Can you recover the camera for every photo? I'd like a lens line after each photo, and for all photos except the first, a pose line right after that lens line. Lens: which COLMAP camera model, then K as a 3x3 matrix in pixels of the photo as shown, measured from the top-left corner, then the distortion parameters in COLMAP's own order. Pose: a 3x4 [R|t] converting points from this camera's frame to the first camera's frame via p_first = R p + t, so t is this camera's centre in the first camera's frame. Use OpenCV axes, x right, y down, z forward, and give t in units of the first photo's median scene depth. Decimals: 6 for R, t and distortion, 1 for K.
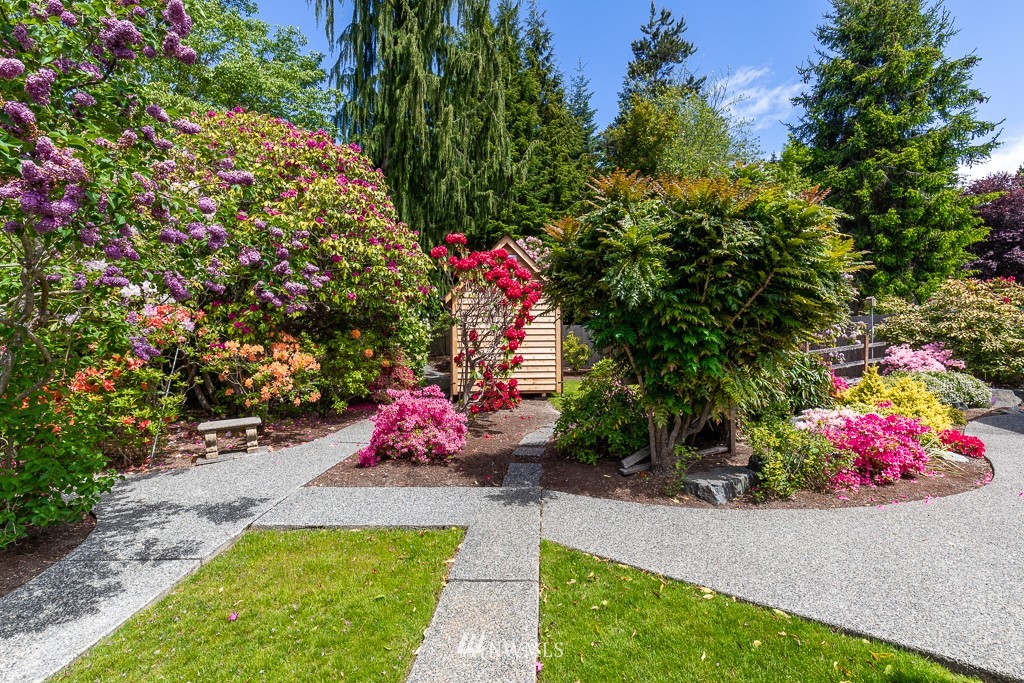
lens RADIAL K [[455.4, 0, 512.0], [0, 455.4, 341.5], [0, 0, 1]] dist [-0.008870, 0.014214]
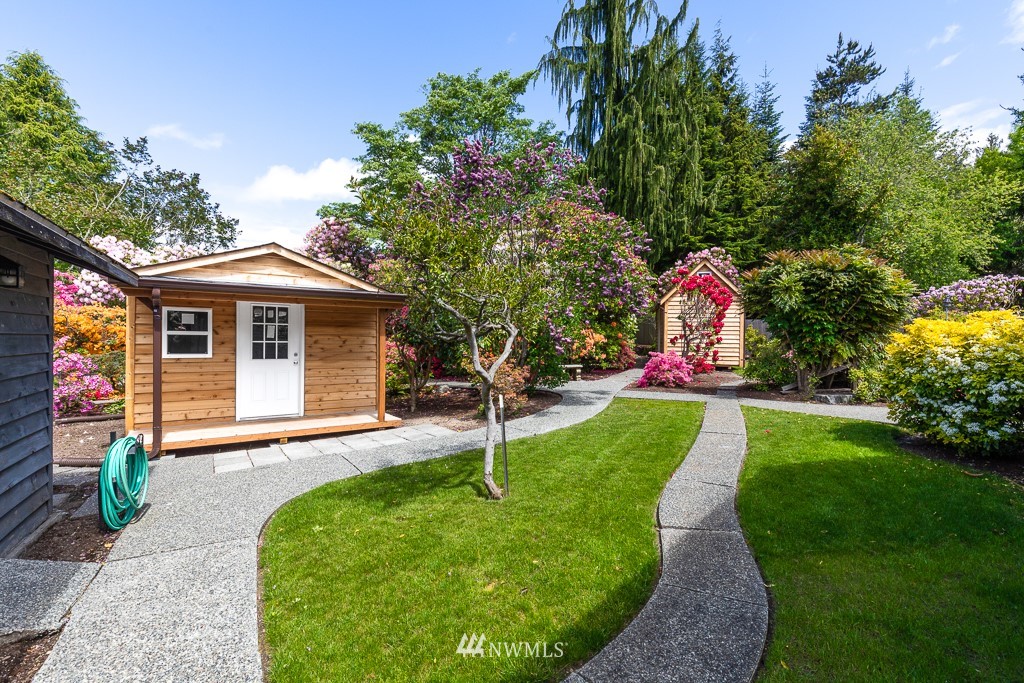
lens RADIAL K [[455.4, 0, 512.0], [0, 455.4, 341.5], [0, 0, 1]] dist [-0.008870, 0.014214]
pose [[0.940348, 0.021593, -0.339528, -0.100382], [-0.017006, 0.999720, 0.016482, 0.023265], [0.339788, -0.009725, 0.940452, -0.648916]]
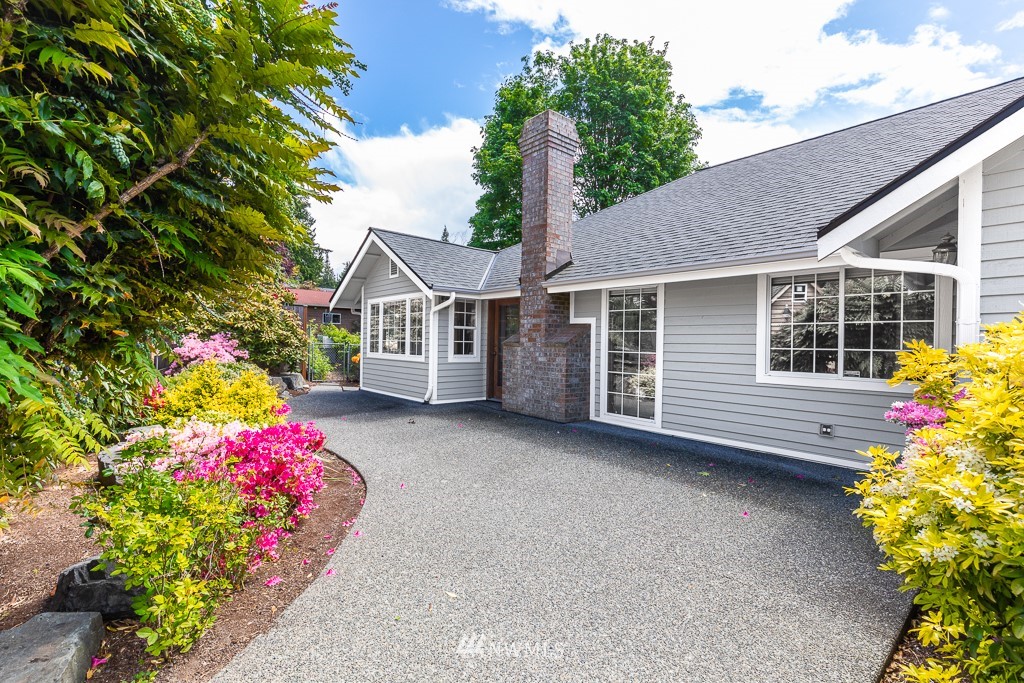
lens RADIAL K [[455.4, 0, 512.0], [0, 455.4, 341.5], [0, 0, 1]] dist [-0.008870, 0.014214]
pose [[0.158136, 0.009163, 0.987375, 0.083675], [-0.023343, 0.999712, -0.005539, 0.012873], [-0.987141, -0.022172, 0.158305, 0.264053]]
